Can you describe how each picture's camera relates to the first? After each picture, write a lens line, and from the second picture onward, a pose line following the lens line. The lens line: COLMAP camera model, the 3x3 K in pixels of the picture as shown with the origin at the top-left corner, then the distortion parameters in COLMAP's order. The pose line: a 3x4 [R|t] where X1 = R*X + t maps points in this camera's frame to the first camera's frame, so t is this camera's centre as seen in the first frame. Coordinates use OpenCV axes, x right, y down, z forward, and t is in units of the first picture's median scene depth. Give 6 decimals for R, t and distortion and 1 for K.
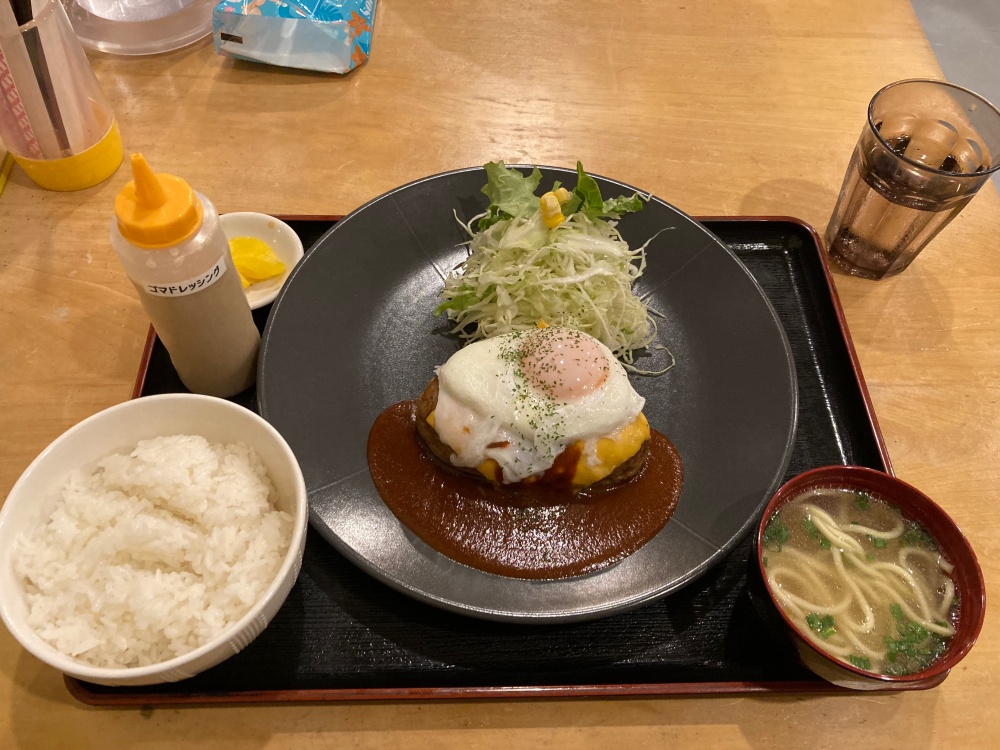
lens RADIAL K [[718.2, 0, 504.0], [0, 718.2, 372.3], [0, 0, 1]] dist [0.116624, -0.105304]
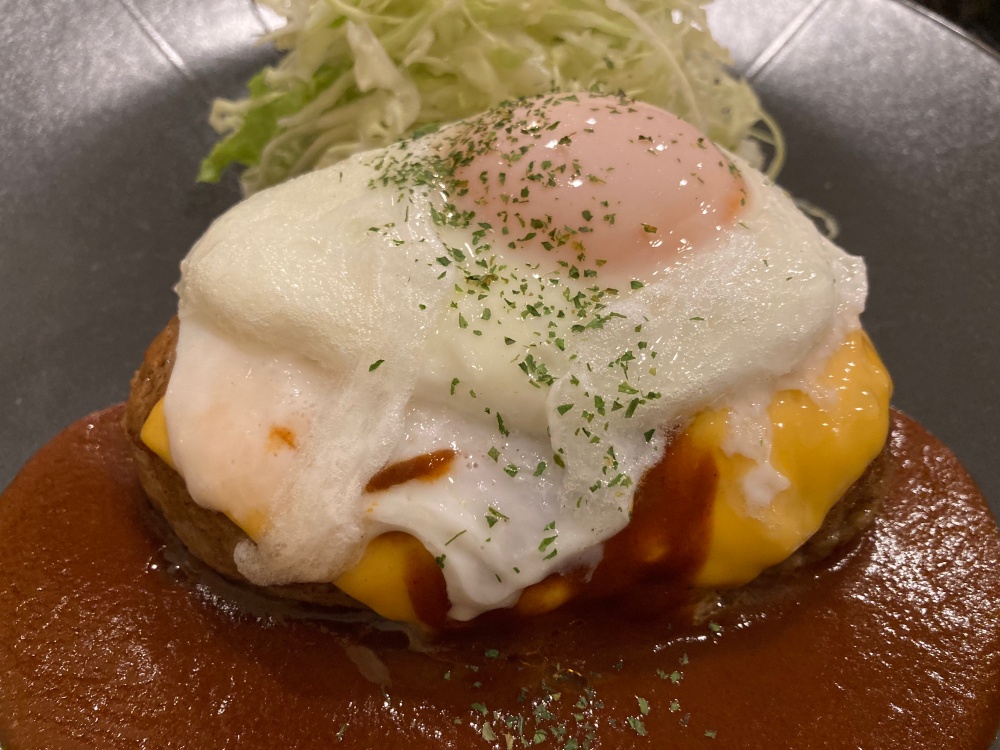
lens RADIAL K [[718.2, 0, 504.0], [0, 718.2, 372.3], [0, 0, 1]] dist [0.116624, -0.105304]
pose [[0.982556, -0.138631, 0.123958, -0.002909], [0.152966, 0.981546, -0.114756, 0.100422], [-0.105762, 0.131715, 0.985630, 0.736441]]
